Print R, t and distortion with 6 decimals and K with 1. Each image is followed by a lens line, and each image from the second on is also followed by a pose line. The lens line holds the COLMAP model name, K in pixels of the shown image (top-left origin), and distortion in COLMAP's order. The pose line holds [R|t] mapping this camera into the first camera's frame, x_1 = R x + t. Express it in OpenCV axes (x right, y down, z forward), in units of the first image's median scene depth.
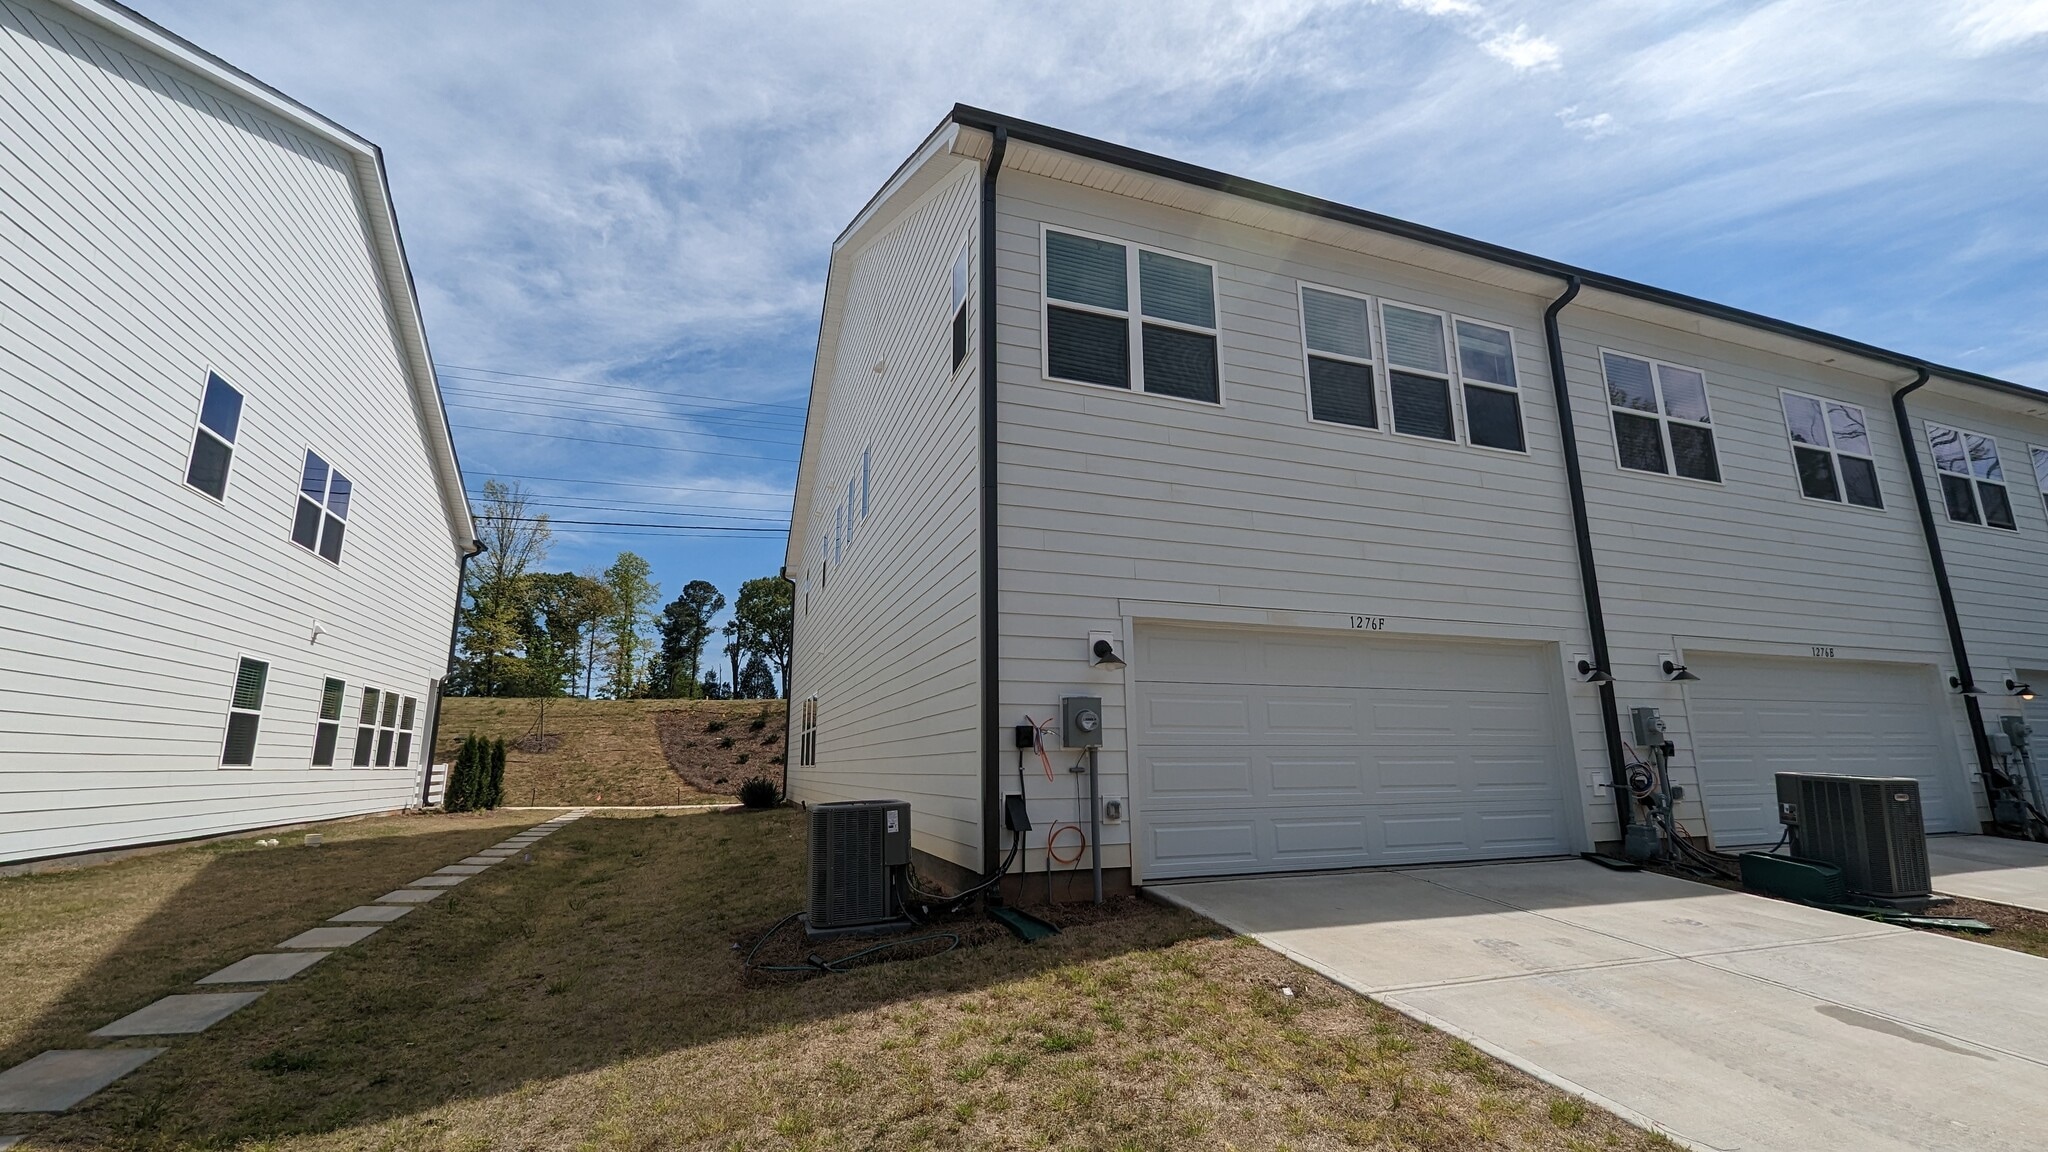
lens RADIAL K [[841.5, 0, 1017.4], [0, 841.5, 599.3], [0, 0, 1]] dist [-0.003512, 0.001111]
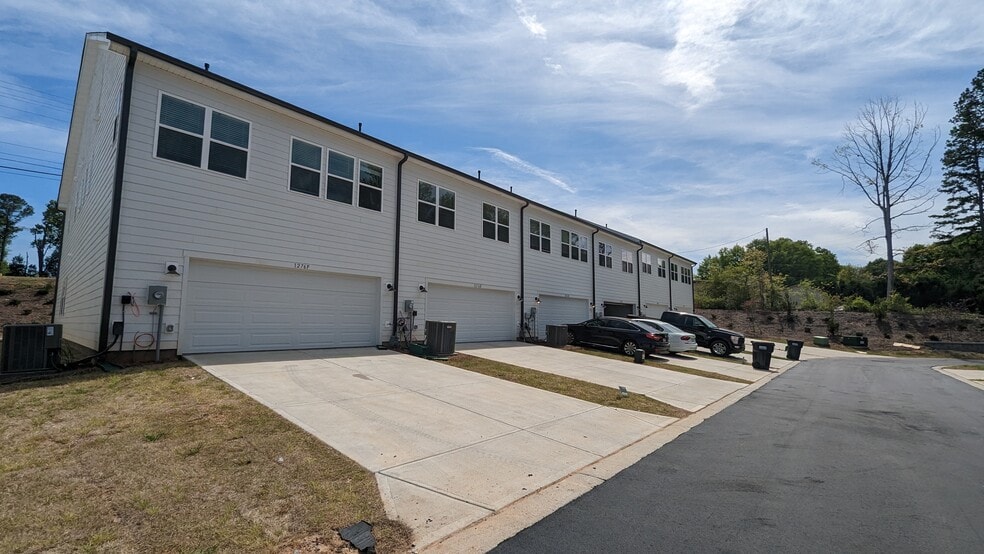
lens RADIAL K [[404.3, 0, 497.7], [0, 404.3, 279.0], [0, 0, 1]] dist [-0.003512, 0.001111]
pose [[0.868296, 0.066872, 0.491519, 0.266431], [-0.107811, 0.992626, 0.055406, -0.062068], [-0.484190, -0.101100, 0.869103, -0.419418]]
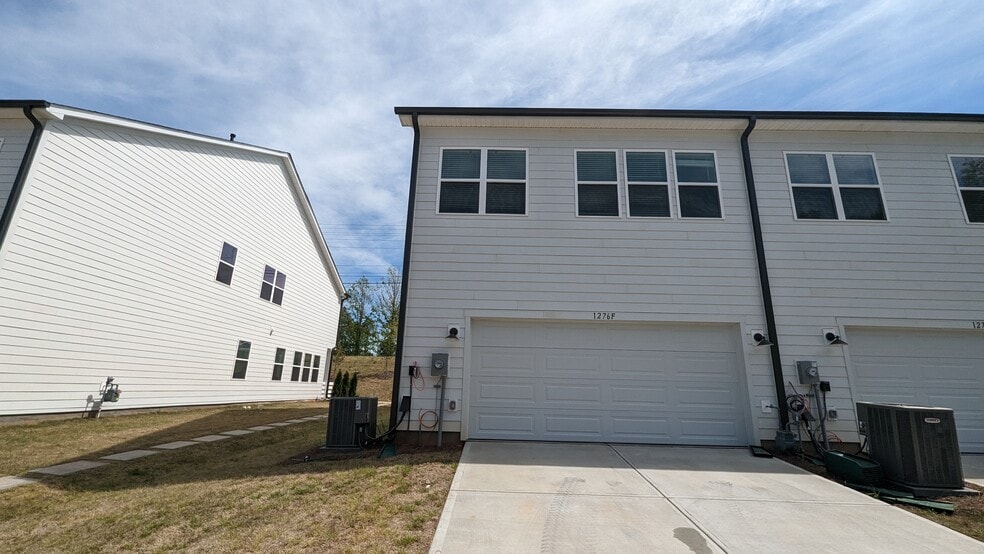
lens RADIAL K [[404.3, 0, 494.2], [0, 404.3, 288.7], [0, 0, 1]] dist [-0.003512, 0.001111]
pose [[0.935632, -0.055623, -0.348568, 0.418478], [0.037284, 0.997555, -0.059107, 0.009226], [0.351003, 0.042306, 0.935418, 0.024863]]
